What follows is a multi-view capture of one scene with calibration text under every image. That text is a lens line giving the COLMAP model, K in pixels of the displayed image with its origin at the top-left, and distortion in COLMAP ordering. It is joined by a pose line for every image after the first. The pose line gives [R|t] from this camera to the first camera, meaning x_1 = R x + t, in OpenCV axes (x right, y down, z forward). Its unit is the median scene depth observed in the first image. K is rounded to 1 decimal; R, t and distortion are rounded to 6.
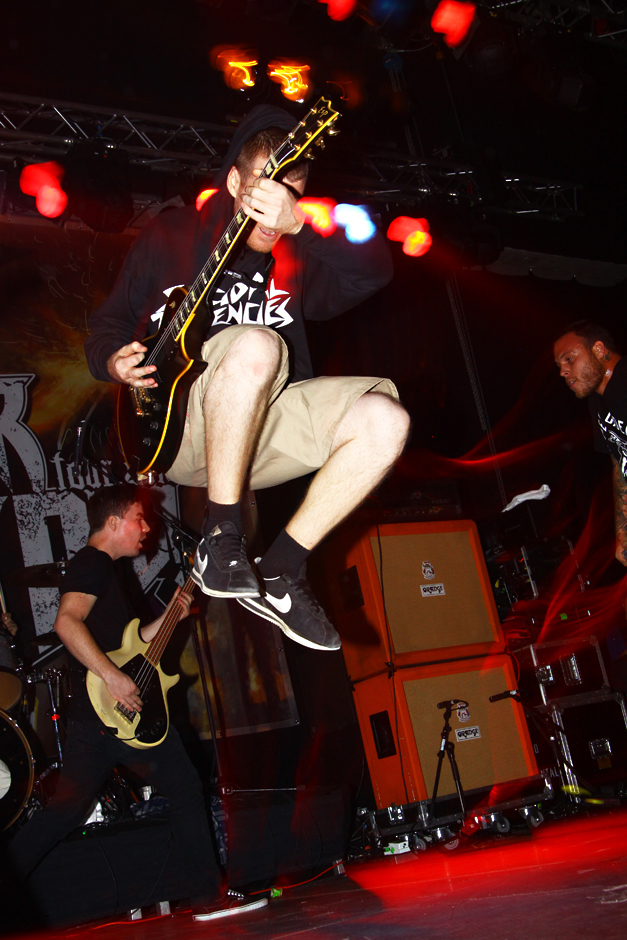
lens RADIAL K [[1120.3, 0, 313.5], [0, 1120.3, 470.0], [0, 0, 1]] dist [-0.101529, 0.002957]
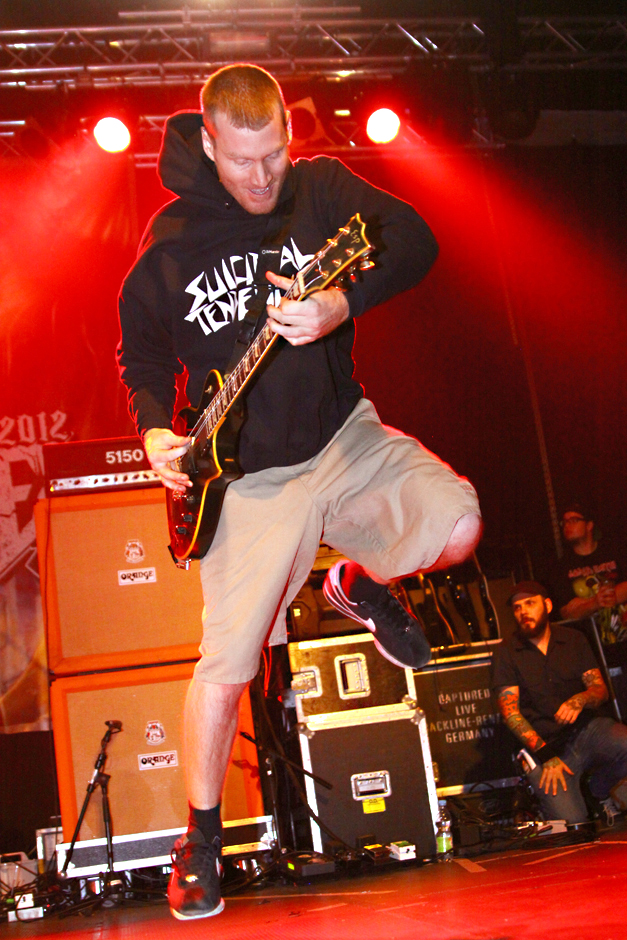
lens RADIAL K [[1120.3, 0, 313.5], [0, 1120.3, 470.0], [0, 0, 1]] dist [-0.101529, 0.002957]
pose [[0.920550, -0.036003, -0.388962, 0.555425], [0.064829, 0.996016, 0.061237, -0.008493], [0.385208, -0.081588, 0.919216, 0.338978]]
